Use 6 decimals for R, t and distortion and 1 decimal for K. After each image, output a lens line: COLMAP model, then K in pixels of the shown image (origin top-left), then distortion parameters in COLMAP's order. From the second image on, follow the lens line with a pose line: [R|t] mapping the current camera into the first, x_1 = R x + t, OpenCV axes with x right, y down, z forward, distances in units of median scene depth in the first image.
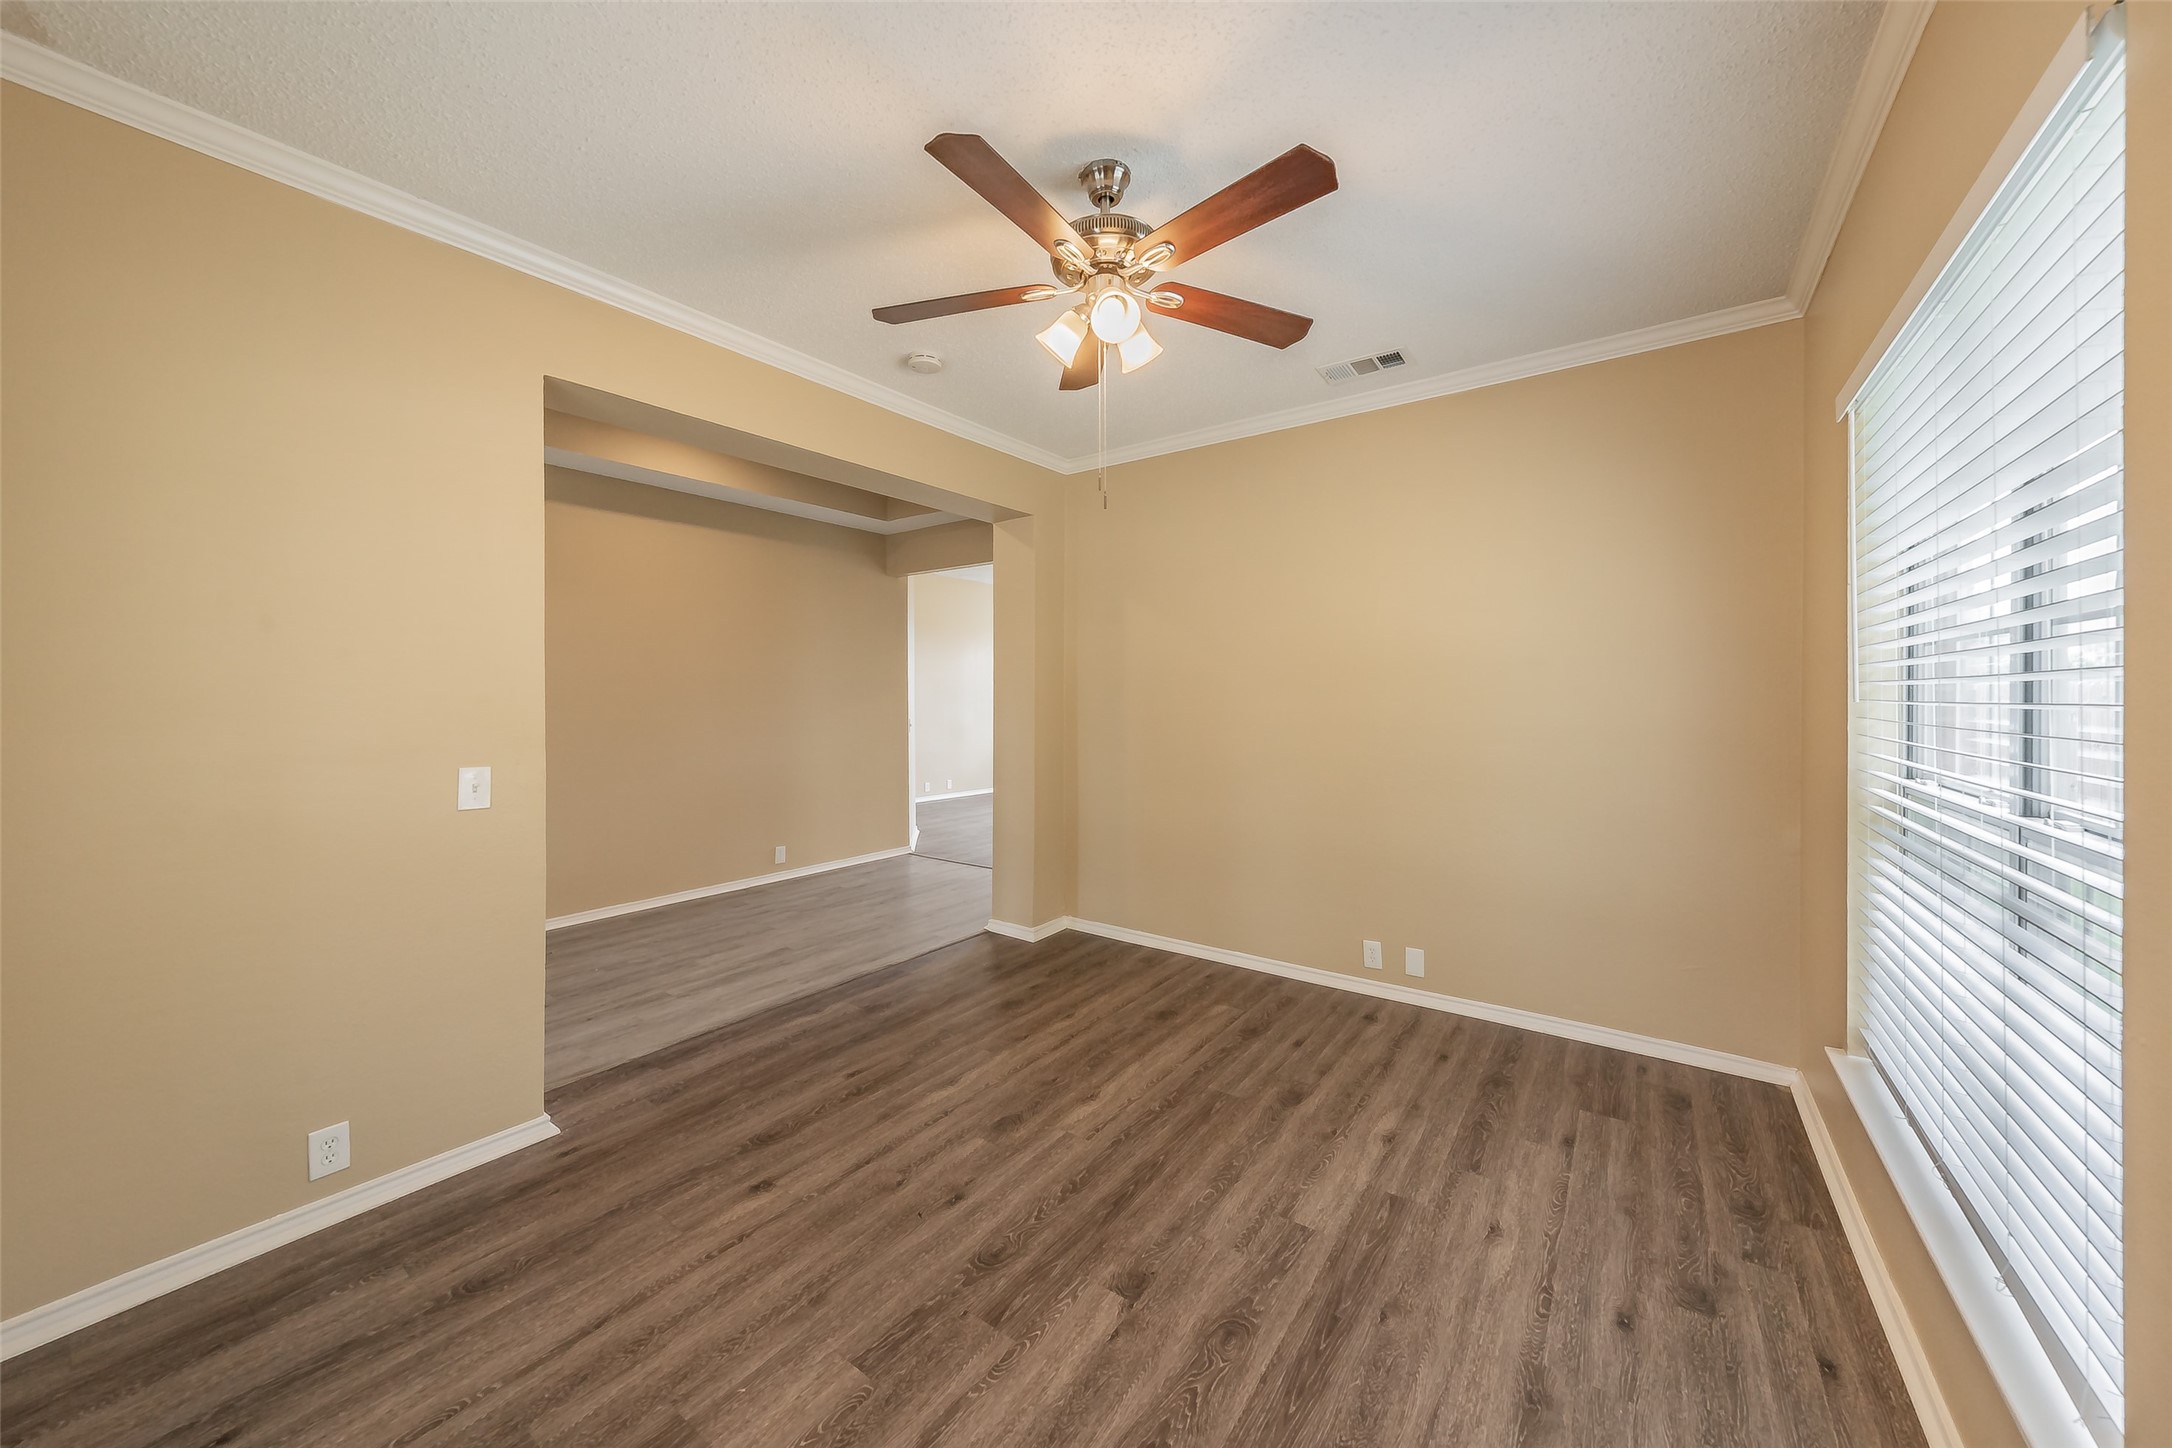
lens RADIAL K [[781.2, 0, 1071.9], [0, 781.2, 697.8], [0, 0, 1]] dist [-0.001295, -0.000169]
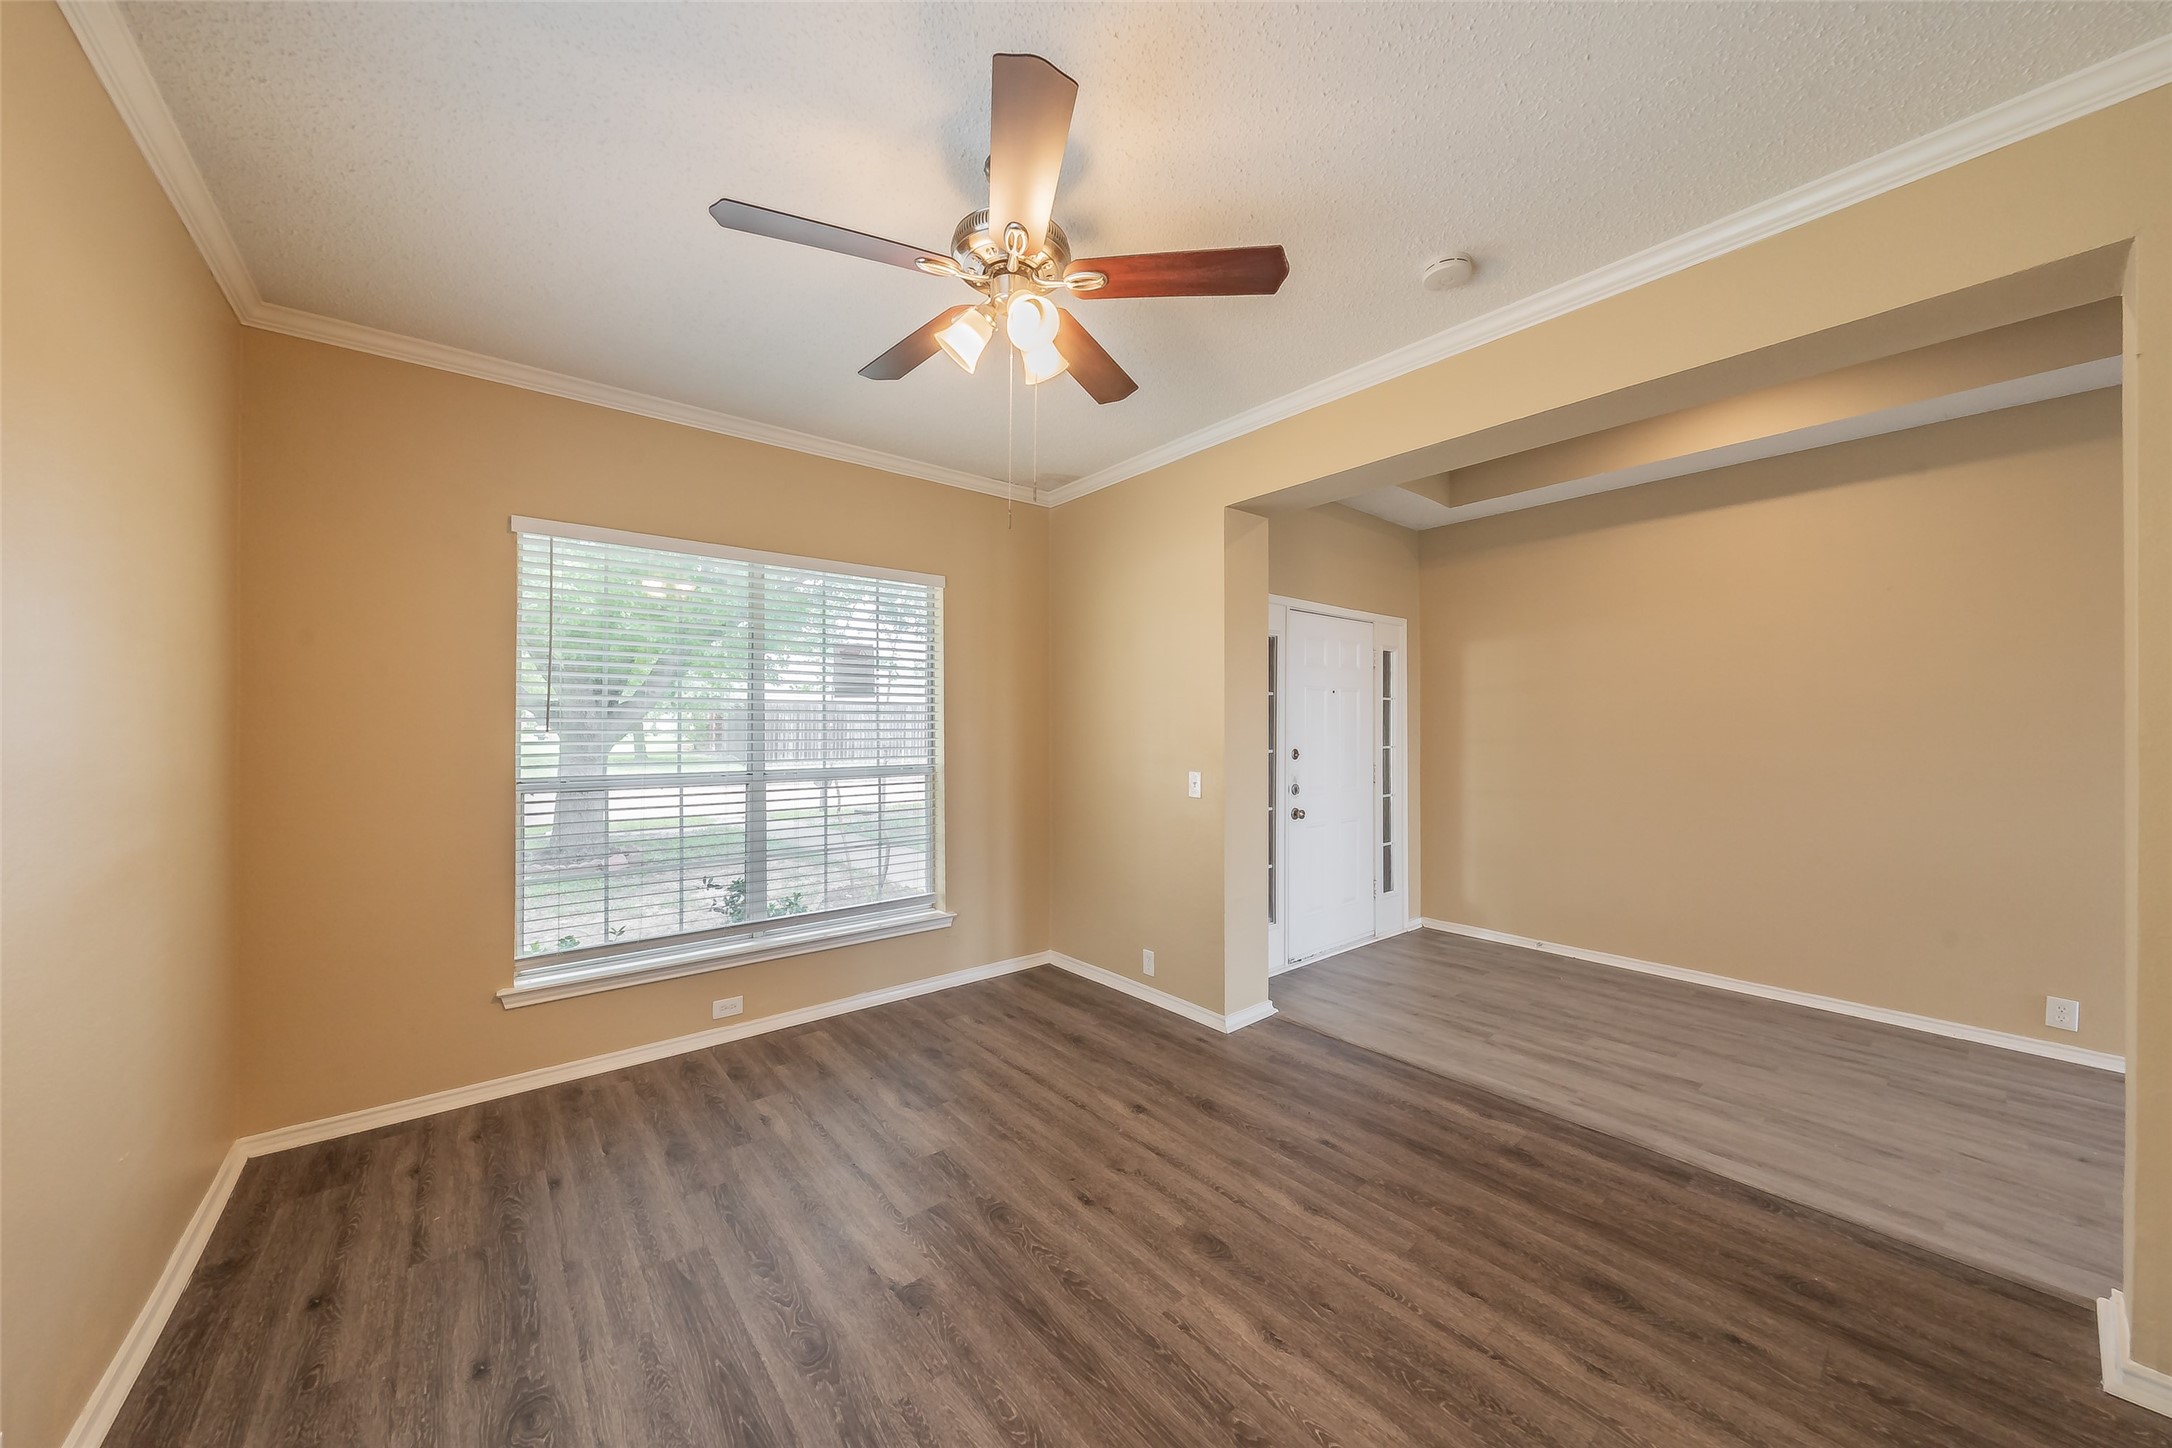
lens RADIAL K [[753.6, 0, 1092.3], [0, 753.6, 719.8], [0, 0, 1]] dist [-0.002110, 0.000020]
pose [[-0.242110, -0.005346, -0.970234, 0.755386], [-0.001726, 0.999986, -0.005080, -0.008529], [0.970247, 0.000444, -0.242115, 1.115006]]
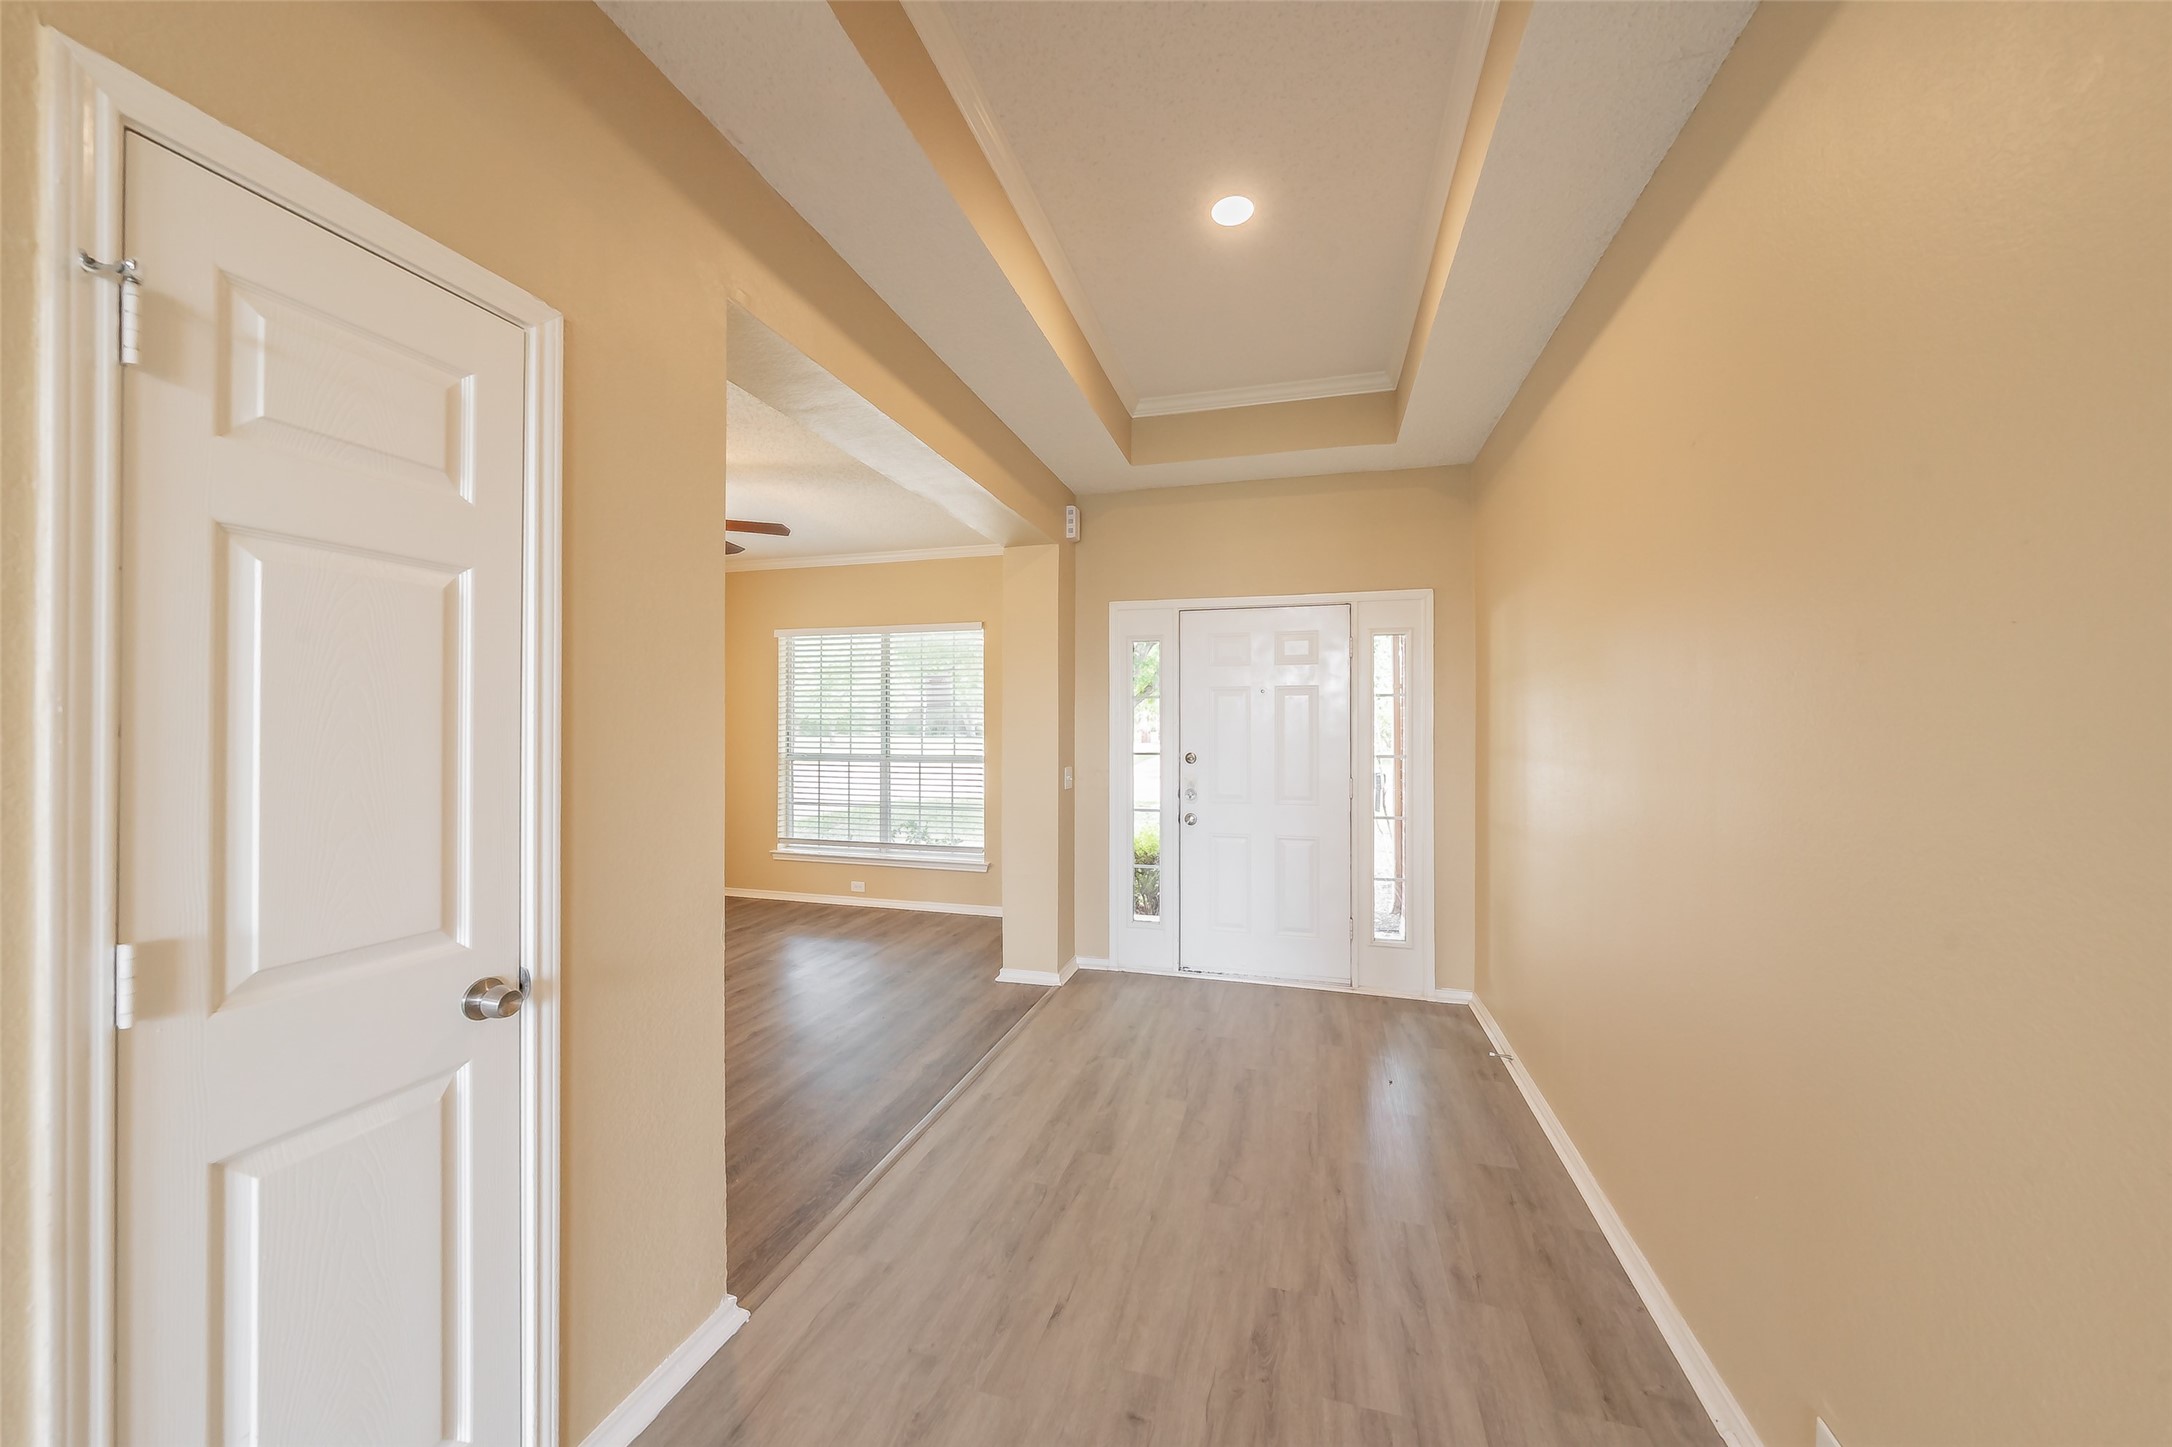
lens RADIAL K [[765.5, 0, 1095.9], [0, 765.5, 724.7], [0, 0, 1]] dist [-0.000954, -0.000100]
pose [[-0.935217, -0.000229, -0.354076, -0.265655], [-0.000717, 0.999999, 0.001248, -0.015928], [0.354075, 0.001421, -0.935216, 2.723434]]
